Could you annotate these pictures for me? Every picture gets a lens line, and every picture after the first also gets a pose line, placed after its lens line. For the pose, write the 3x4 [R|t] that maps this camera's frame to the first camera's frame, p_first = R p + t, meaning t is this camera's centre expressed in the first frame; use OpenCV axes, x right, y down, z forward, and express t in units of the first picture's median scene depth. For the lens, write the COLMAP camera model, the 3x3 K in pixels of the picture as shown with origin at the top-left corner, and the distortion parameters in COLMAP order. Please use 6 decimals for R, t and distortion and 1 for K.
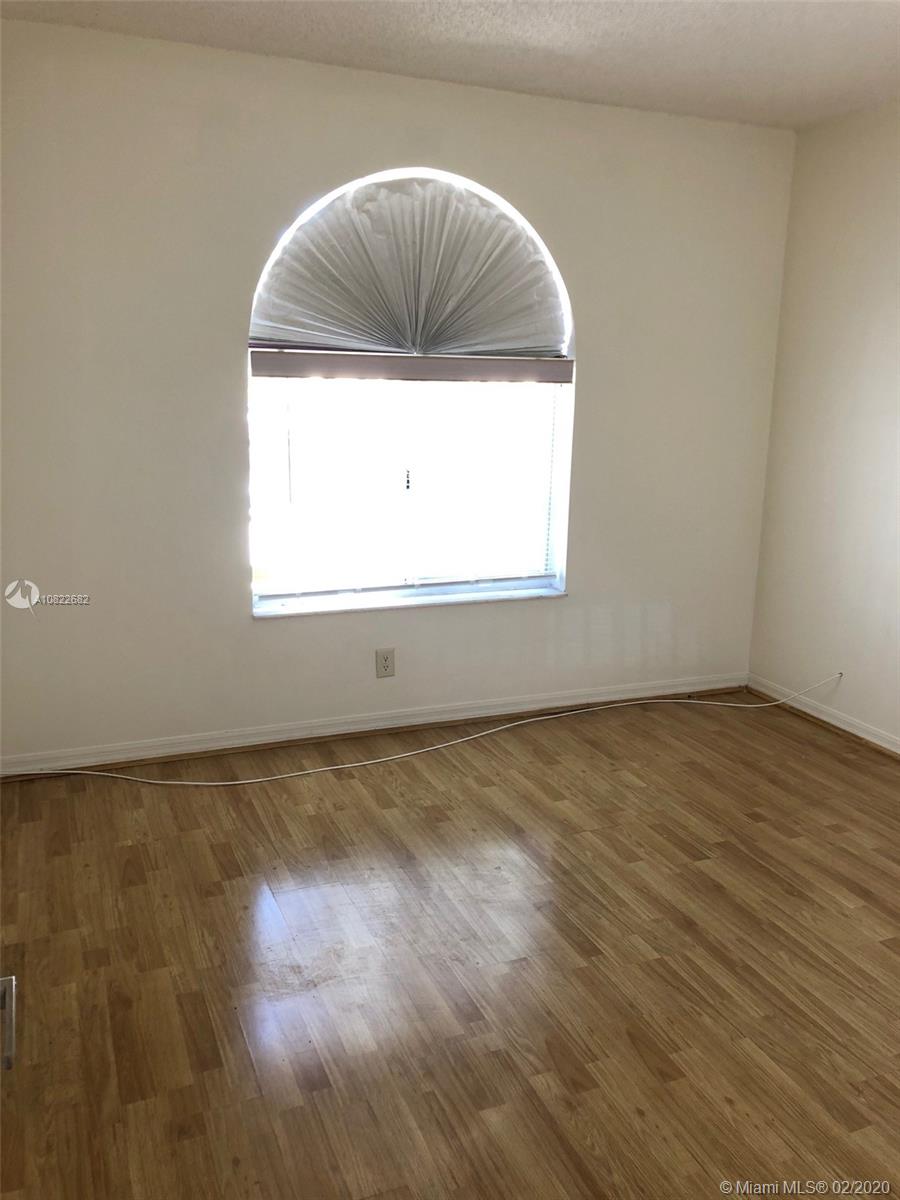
lens RADIAL K [[969.7, 0, 455.2], [0, 969.7, 581.7], [0, 0, 1]] dist [0.070500, -0.002419]
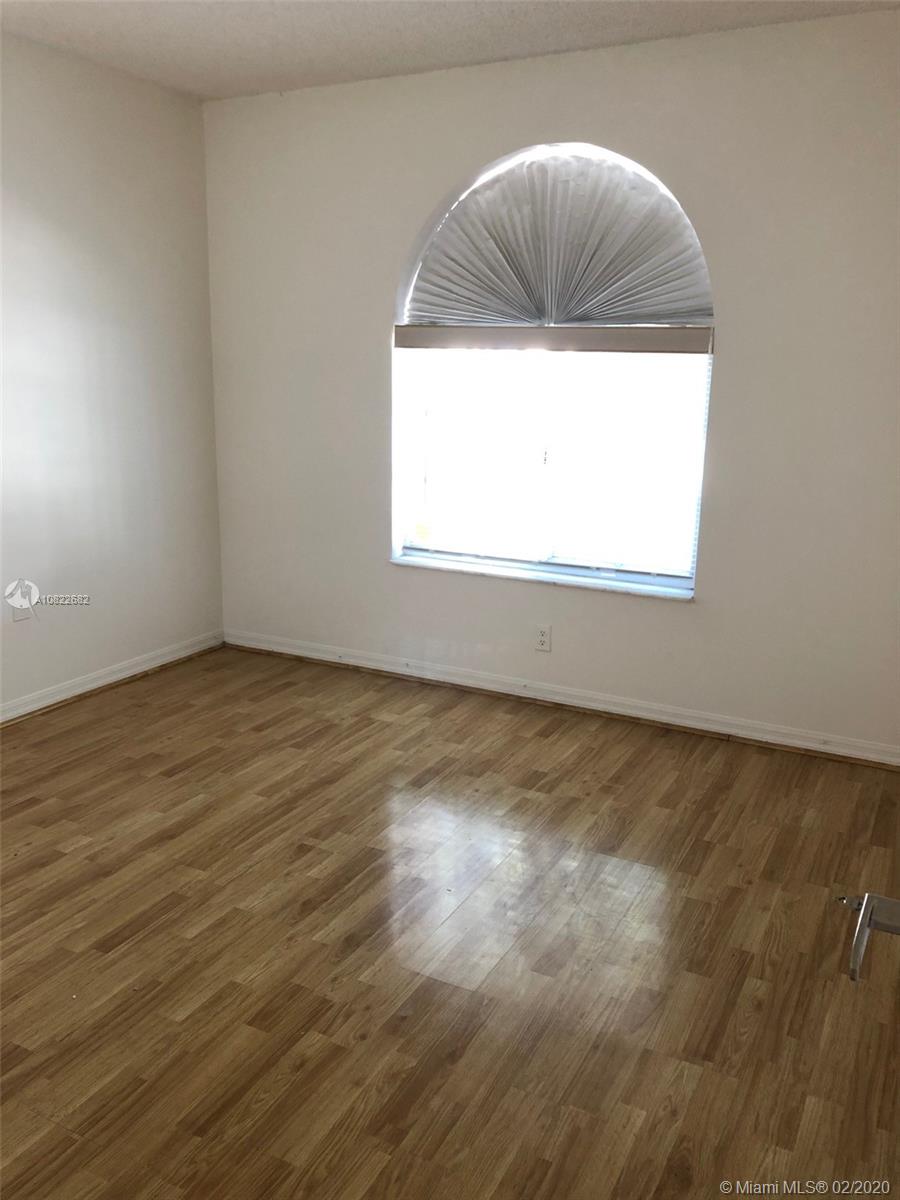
lens RADIAL K [[985.0, 0, 450.0], [0, 985.0, 600.0], [0, 0, 1]] dist [0.083705, -0.102931]
pose [[0.624729, 0.173848, -0.761243, 0.681438], [-0.149837, 0.983473, 0.101633, -0.046864], [0.766331, 0.050569, 0.640453, 0.274155]]
